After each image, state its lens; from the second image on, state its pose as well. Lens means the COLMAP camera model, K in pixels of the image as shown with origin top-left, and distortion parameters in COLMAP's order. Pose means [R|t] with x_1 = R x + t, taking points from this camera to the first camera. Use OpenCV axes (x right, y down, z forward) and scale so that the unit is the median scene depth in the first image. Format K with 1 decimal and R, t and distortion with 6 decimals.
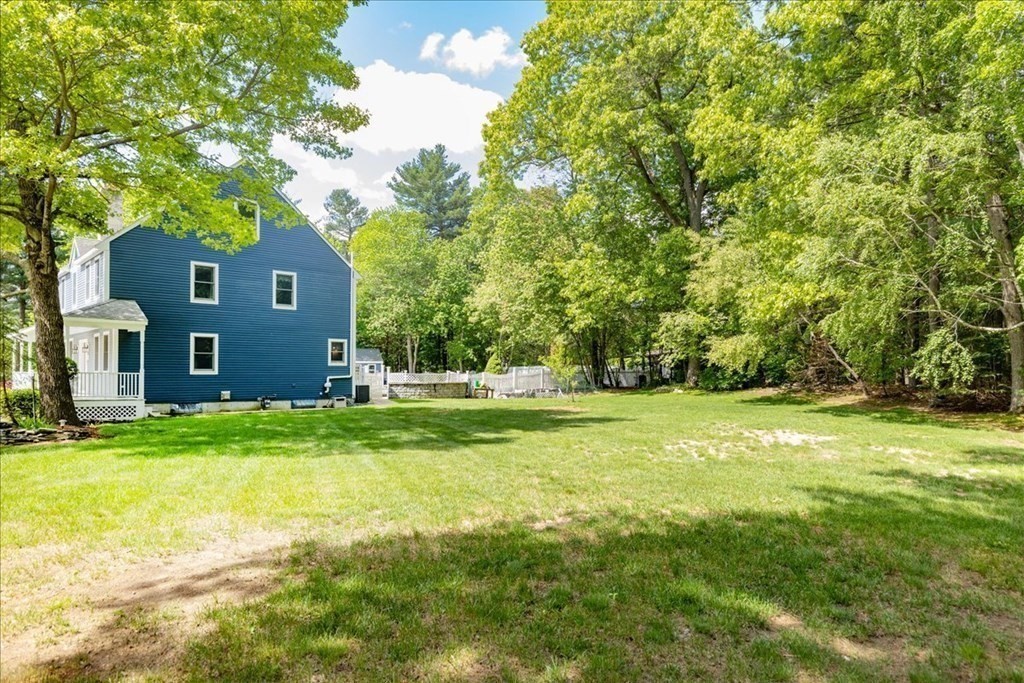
lens RADIAL K [[473.9, 0, 510.9], [0, 473.9, 344.8], [0, 0, 1]] dist [0.000688, 0.000089]
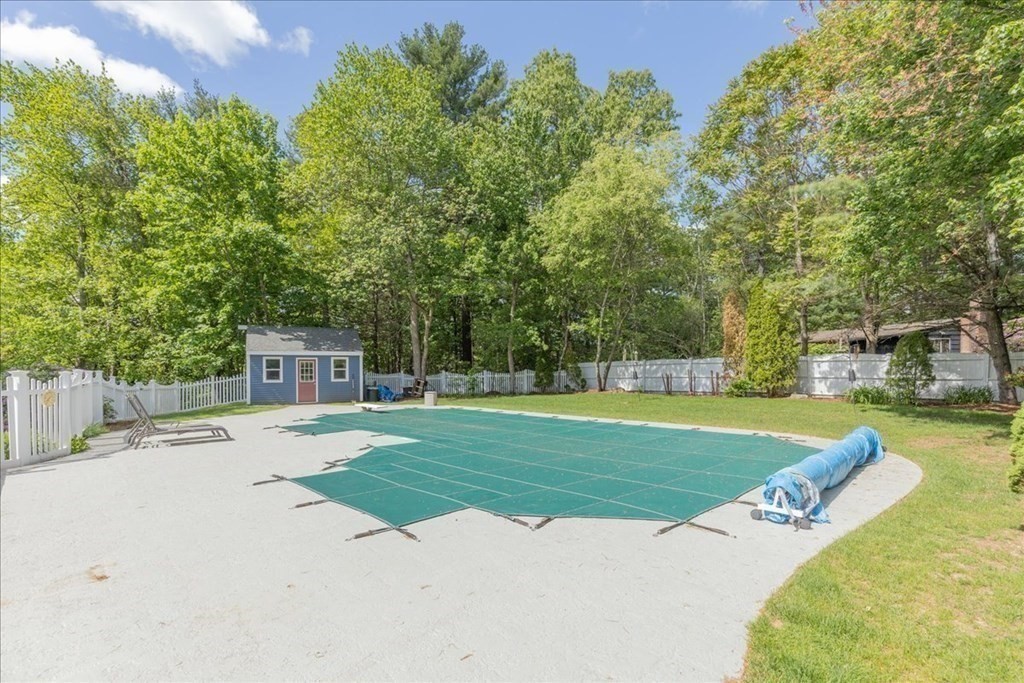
lens RADIAL K [[473.9, 0, 510.9], [0, 473.9, 344.8], [0, 0, 1]] dist [0.000688, 0.000089]
pose [[0.999921, -0.012560, 0.000583, -0.108027], [0.012559, 0.999920, 0.001441, 0.026384], [-0.000601, -0.001433, 0.999999, 0.473676]]
